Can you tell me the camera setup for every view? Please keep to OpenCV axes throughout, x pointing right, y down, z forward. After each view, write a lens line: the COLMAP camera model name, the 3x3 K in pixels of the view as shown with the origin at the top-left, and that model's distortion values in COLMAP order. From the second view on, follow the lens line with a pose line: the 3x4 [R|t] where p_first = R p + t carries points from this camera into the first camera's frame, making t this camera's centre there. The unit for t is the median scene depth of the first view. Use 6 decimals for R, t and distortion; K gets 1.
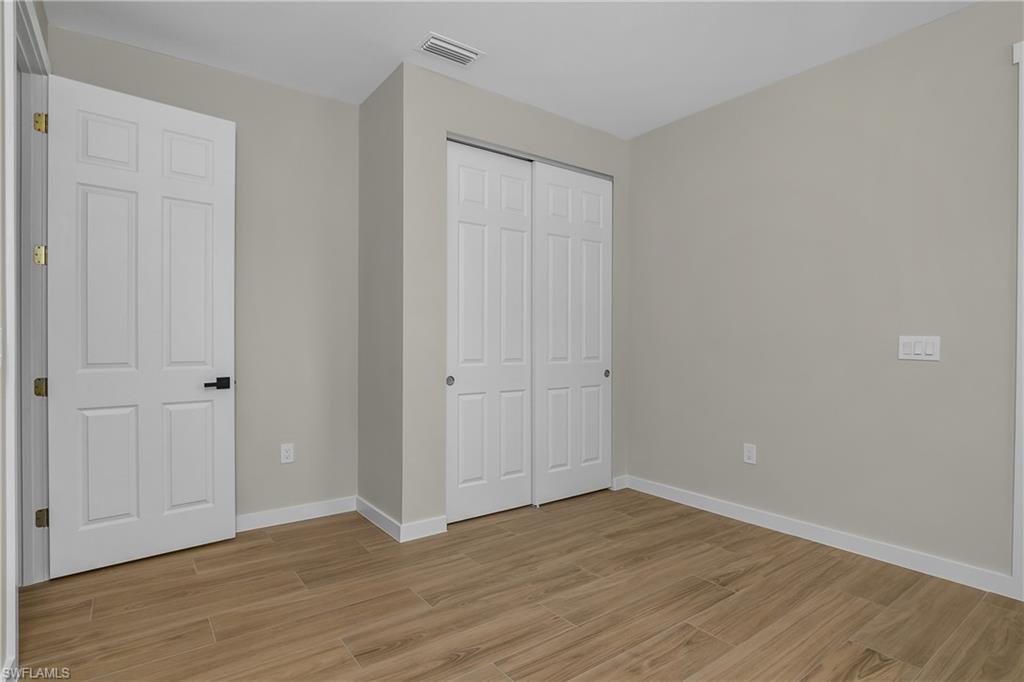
lens RADIAL K [[514.4, 0, 510.9], [0, 514.4, 338.5], [0, 0, 1]] dist [-0.014643, 0.002416]
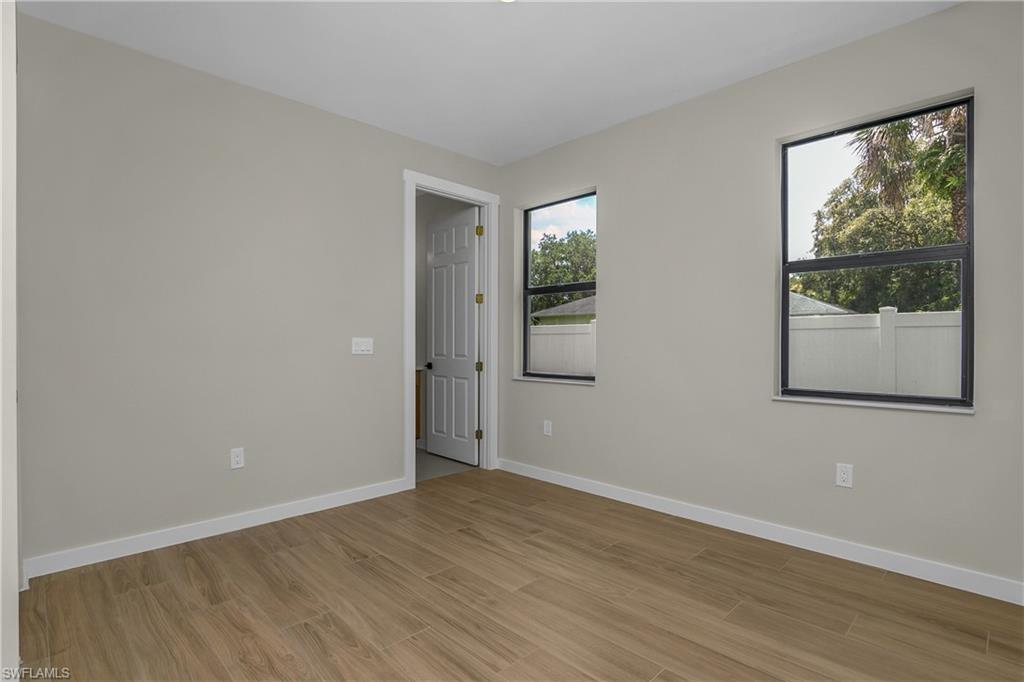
lens RADIAL K [[514.4, 0, 516.8], [0, 514.4, 342.2], [0, 0, 1]] dist [-0.014643, 0.002416]
pose [[-0.133426, -0.004900, 0.991047, -0.678026], [-0.005087, 0.999978, 0.004260, -0.001235], [-0.991046, -0.004473, -0.133448, 0.737893]]
